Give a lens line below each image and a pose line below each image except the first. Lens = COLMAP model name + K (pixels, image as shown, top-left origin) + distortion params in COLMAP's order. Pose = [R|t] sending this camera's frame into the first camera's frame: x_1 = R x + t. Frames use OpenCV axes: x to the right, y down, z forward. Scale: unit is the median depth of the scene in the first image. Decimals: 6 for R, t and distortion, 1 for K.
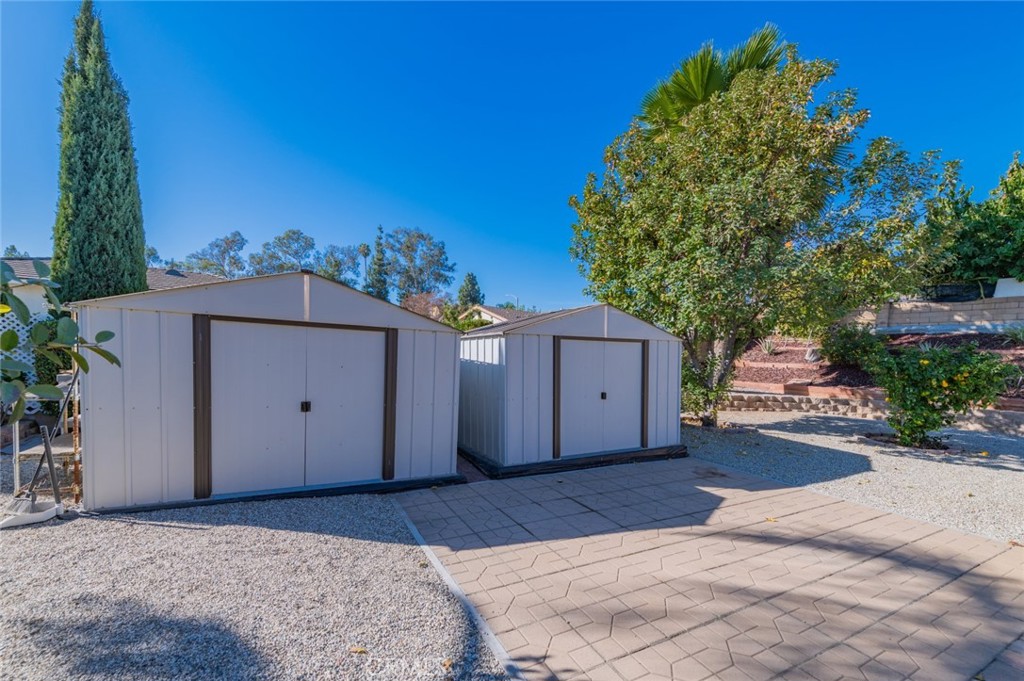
lens RADIAL K [[402.1, 0, 514.2], [0, 402.1, 362.8], [0, 0, 1]] dist [0.014522, -0.002481]
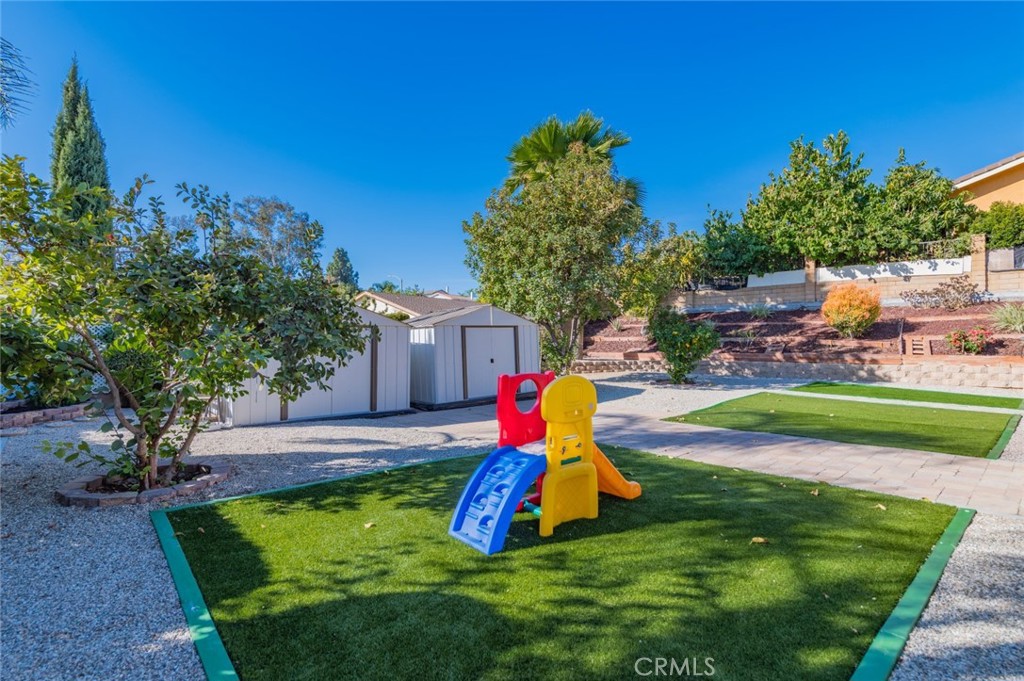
lens RADIAL K [[500.4, 0, 507.3], [0, 500.4, 342.2], [0, 0, 1]] dist [-0.001389, -0.000037]
pose [[0.970085, -0.042991, 0.238929, -0.135409], [0.046033, 0.998914, -0.007162, 0.015706], [-0.238362, 0.017946, 0.971011, -0.667133]]
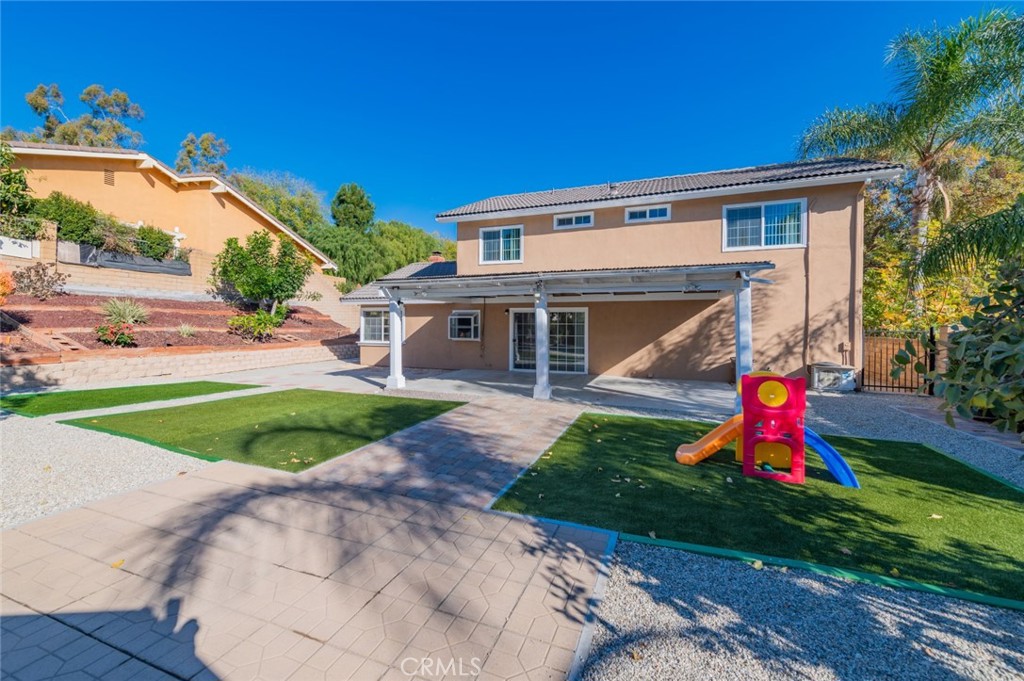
lens RADIAL K [[402.1, 0, 518.0], [0, 402.1, 332.0], [0, 0, 1]] dist [0.014522, -0.002481]
pose [[-0.665530, -0.054097, 0.744408, -0.174261], [-0.022715, 0.998376, 0.052244, -0.039699], [-0.746025, 0.017861, -0.665678, 0.470335]]
